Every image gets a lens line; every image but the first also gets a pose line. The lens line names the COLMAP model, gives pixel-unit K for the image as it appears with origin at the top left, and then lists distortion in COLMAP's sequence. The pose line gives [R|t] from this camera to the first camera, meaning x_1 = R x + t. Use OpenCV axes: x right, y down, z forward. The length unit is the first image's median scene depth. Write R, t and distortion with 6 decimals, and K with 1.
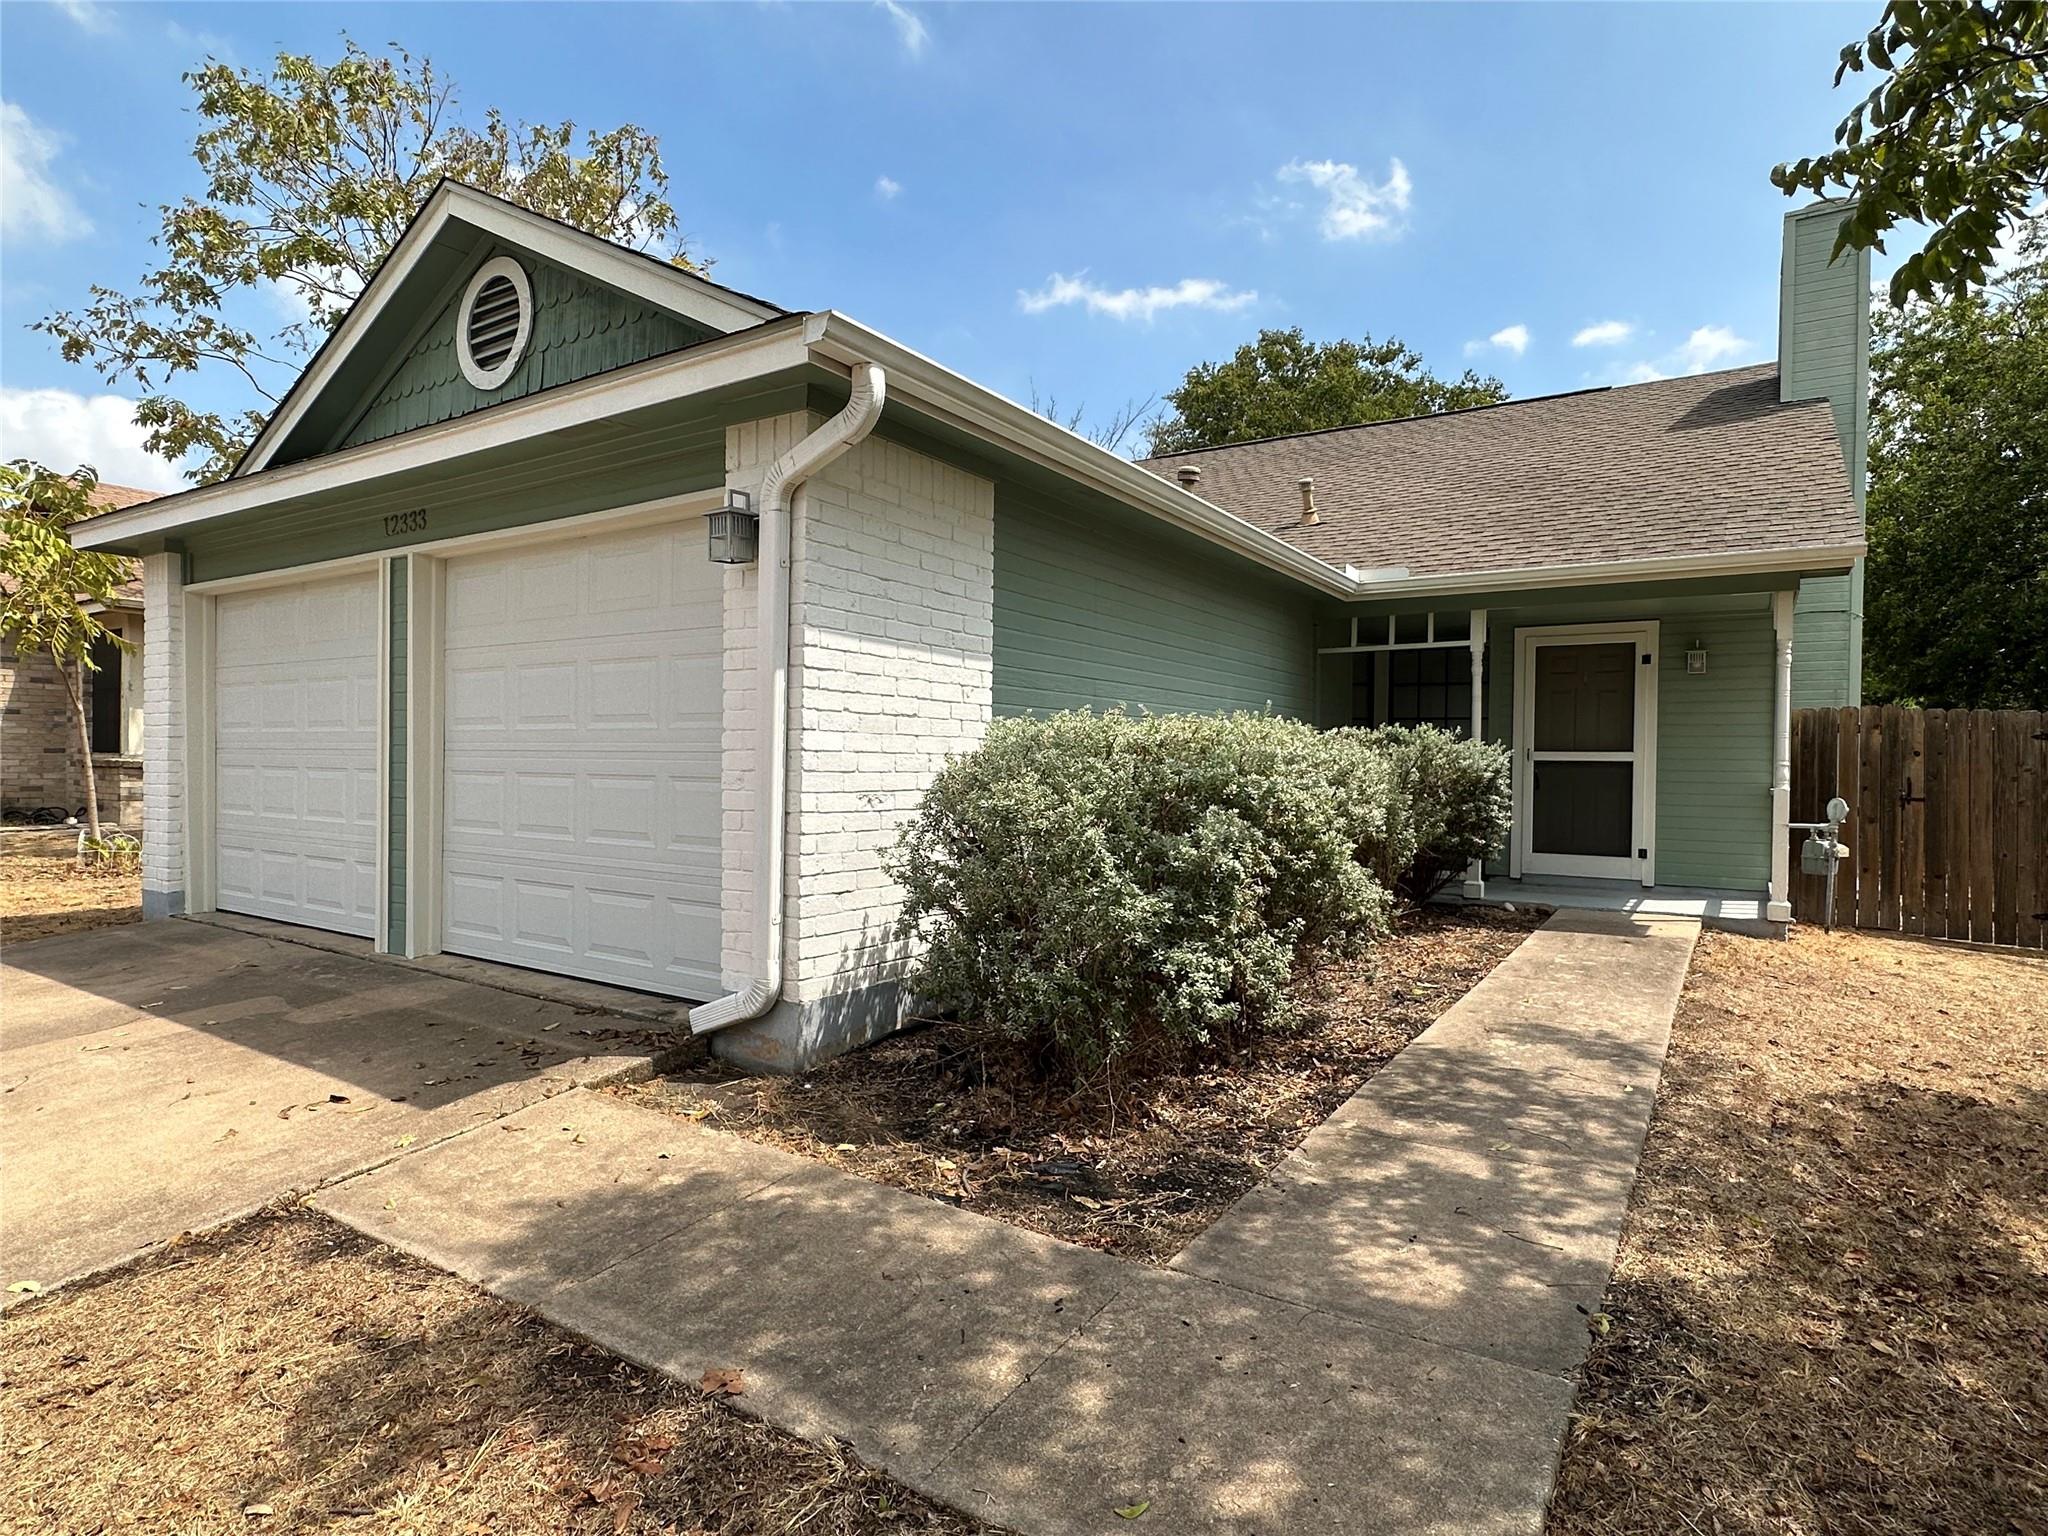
lens RADIAL K [[1064.3, 0, 1022.7], [0, 1064.3, 773.4], [0, 0, 1]] dist [-0.003419, 0.000829]
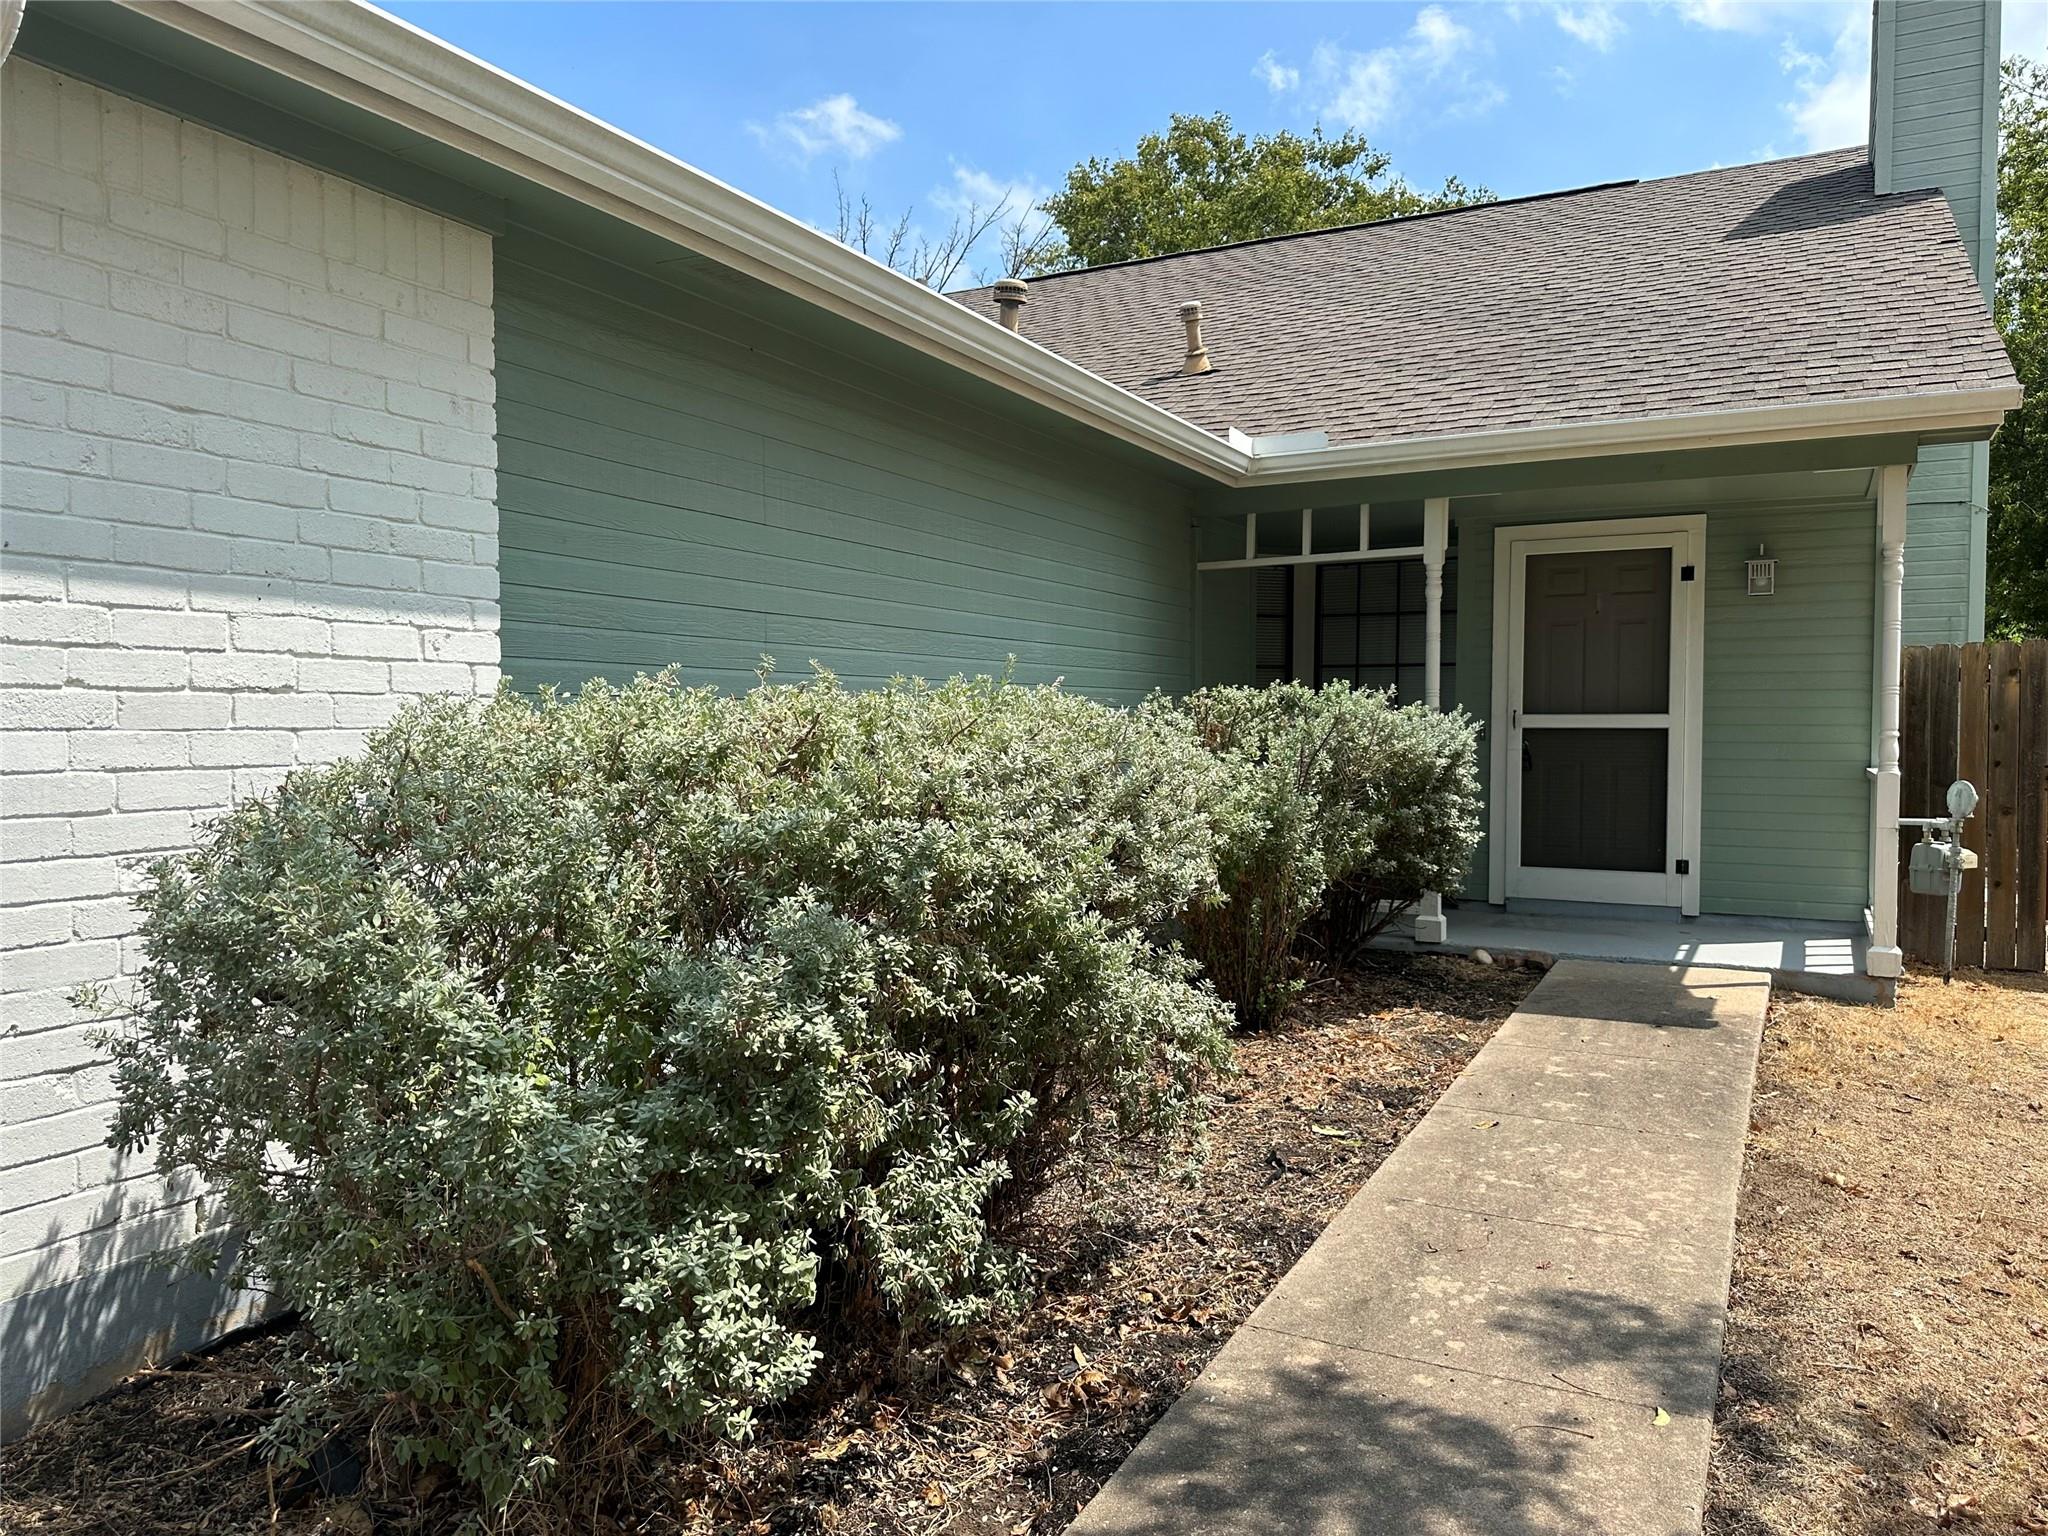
lens RADIAL K [[1399.1, 0, 1017.7], [0, 1399.1, 764.3], [0, 0, 1]] dist [0.029890, -0.035466]
pose [[0.996083, -0.014775, 0.087181, 0.116969], [0.012595, 0.999595, 0.025501, -0.020373], [-0.087522, -0.024304, 0.995866, 0.202936]]
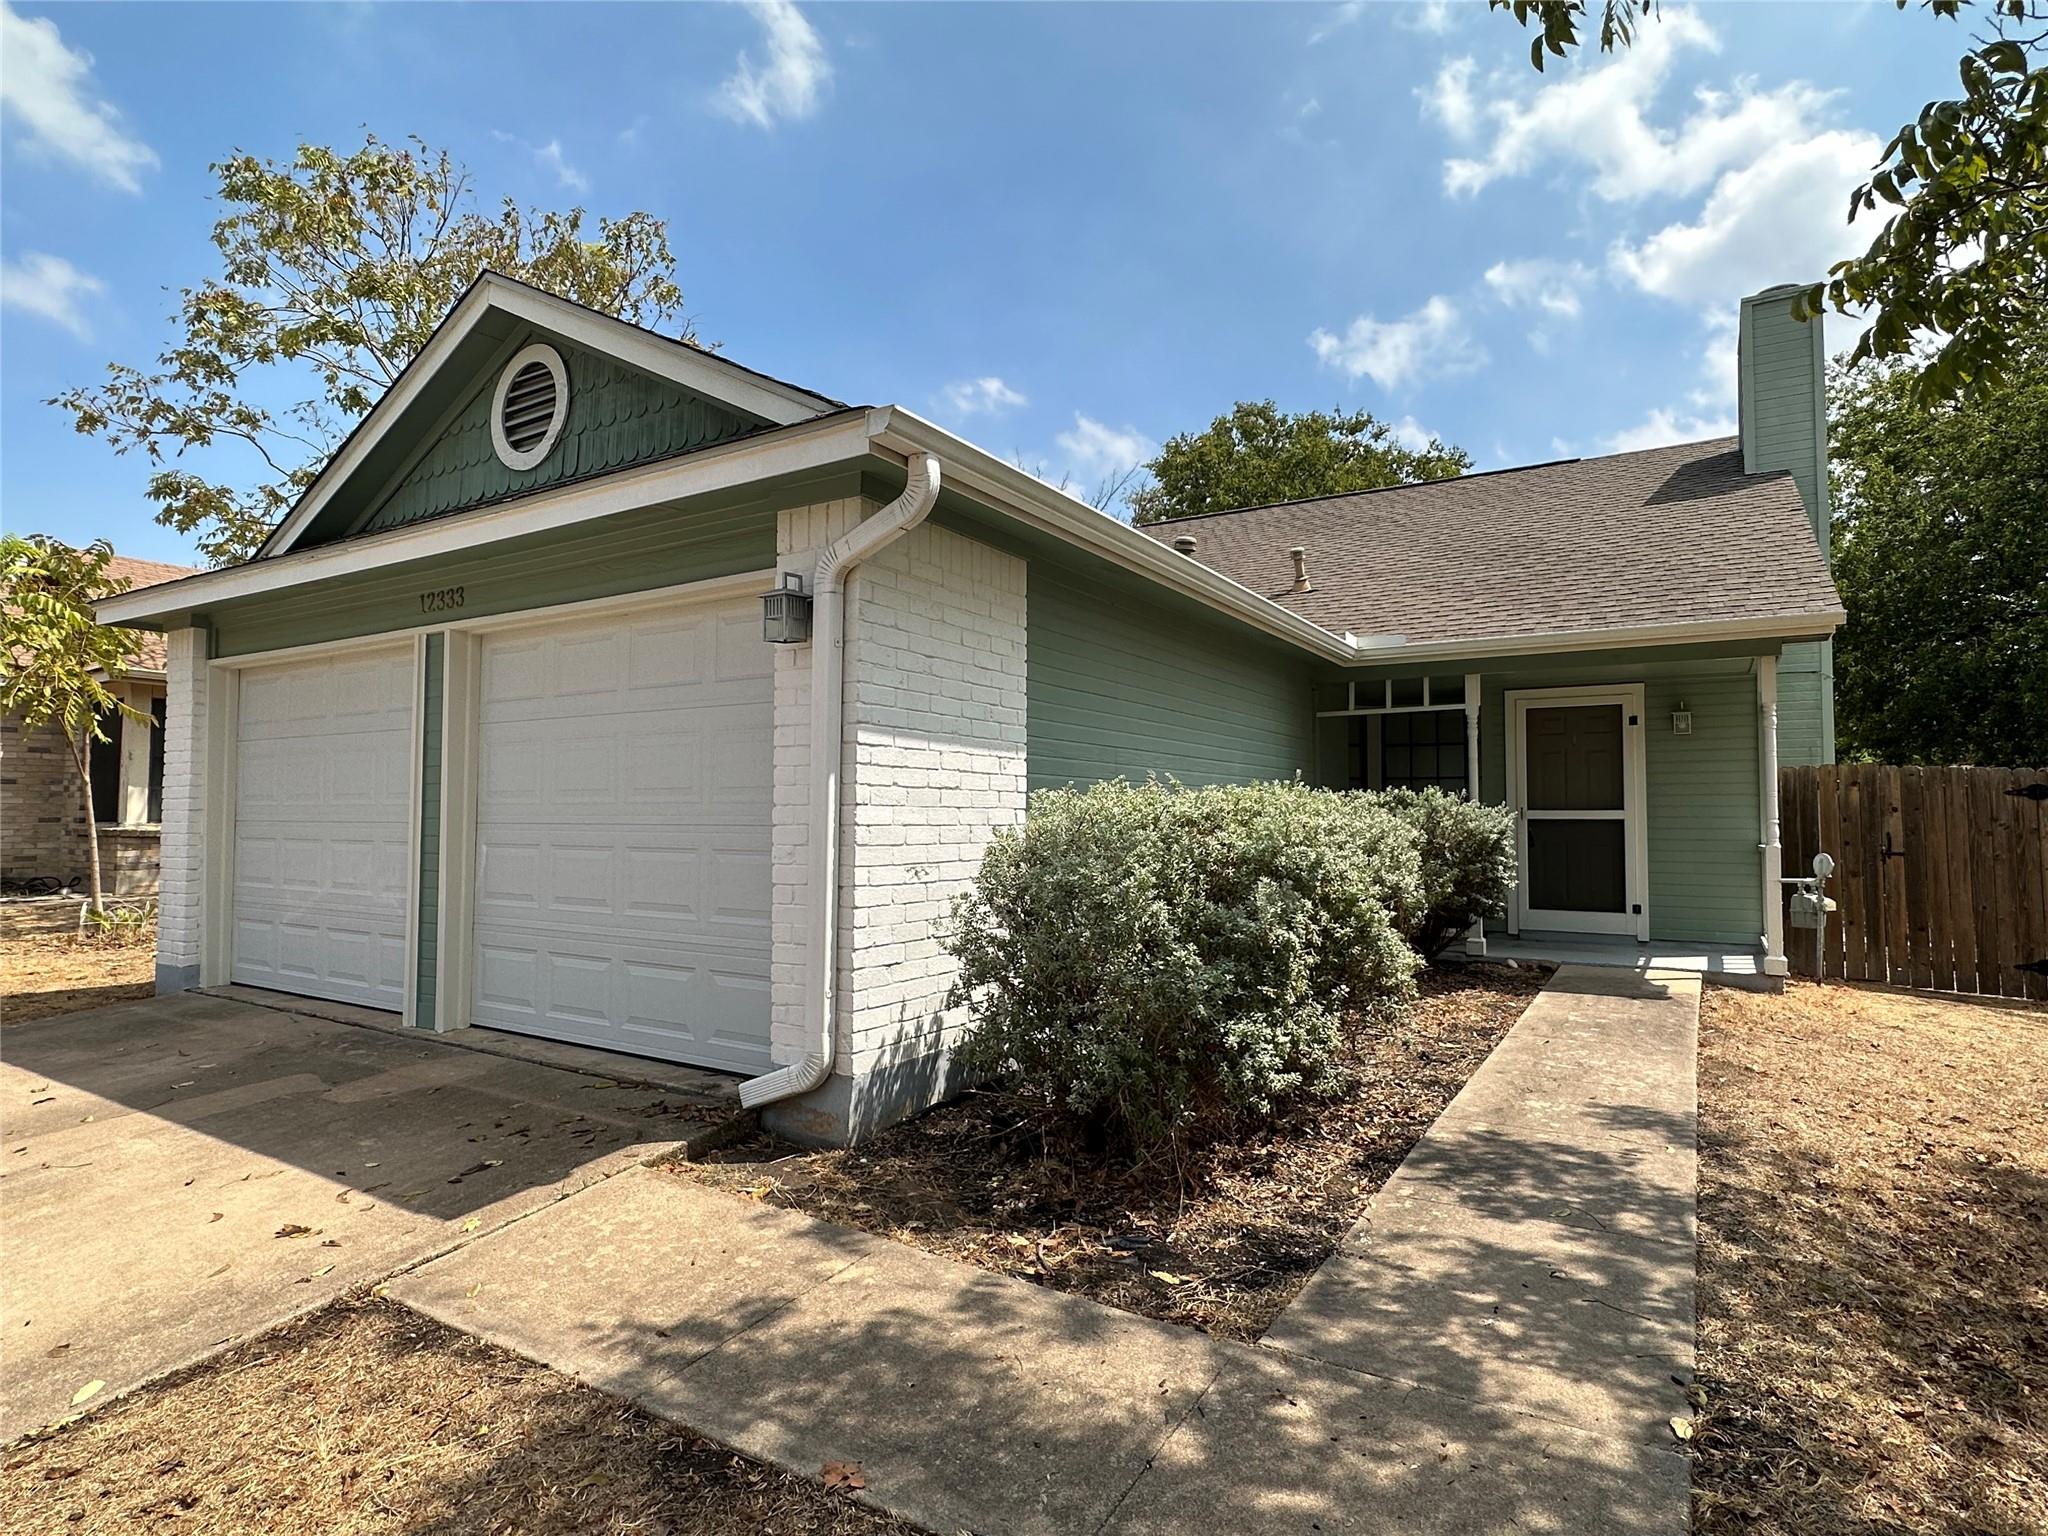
lens RADIAL K [[1050.4, 0, 1021.3], [0, 1050.4, 774.0], [0, 0, 1]] dist [-0.002401, 0.000024]
pose [[0.999728, -0.007874, 0.021953, -0.039925], [0.009003, 0.998618, -0.051777, -0.009722], [-0.021515, 0.051961, 0.998417, -0.006234]]
